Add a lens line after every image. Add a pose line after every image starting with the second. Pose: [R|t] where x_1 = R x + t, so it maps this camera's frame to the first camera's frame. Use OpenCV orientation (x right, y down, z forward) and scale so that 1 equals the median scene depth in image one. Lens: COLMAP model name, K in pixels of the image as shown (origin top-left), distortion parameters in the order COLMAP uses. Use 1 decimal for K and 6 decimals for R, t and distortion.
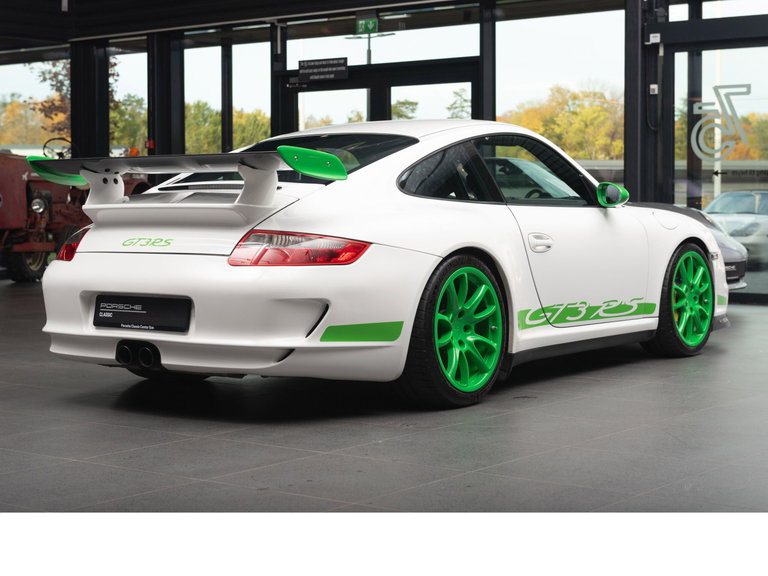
lens RADIAL K [[1538.3, 0, 384.0], [0, 1538.3, 288.0], [0, 0, 1]] dist [-0.009374, 0.440735]
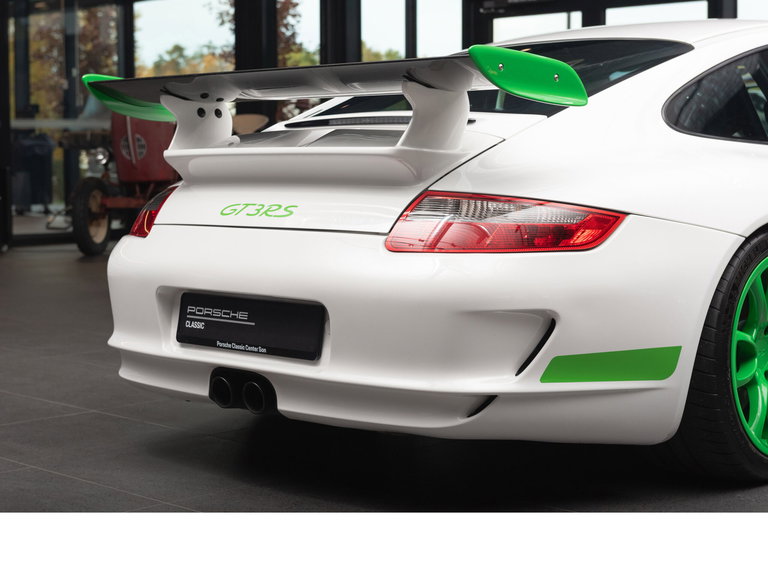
lens RADIAL K [[1538.3, 0, 384.0], [0, 1538.3, 288.0], [0, 0, 1]] dist [-0.009374, 0.440735]
pose [[0.992401, 0.008497, -0.122751, -0.027574], [-0.004444, 0.999437, 0.033256, -0.019367], [0.122964, -0.032458, 0.991880, 0.393855]]
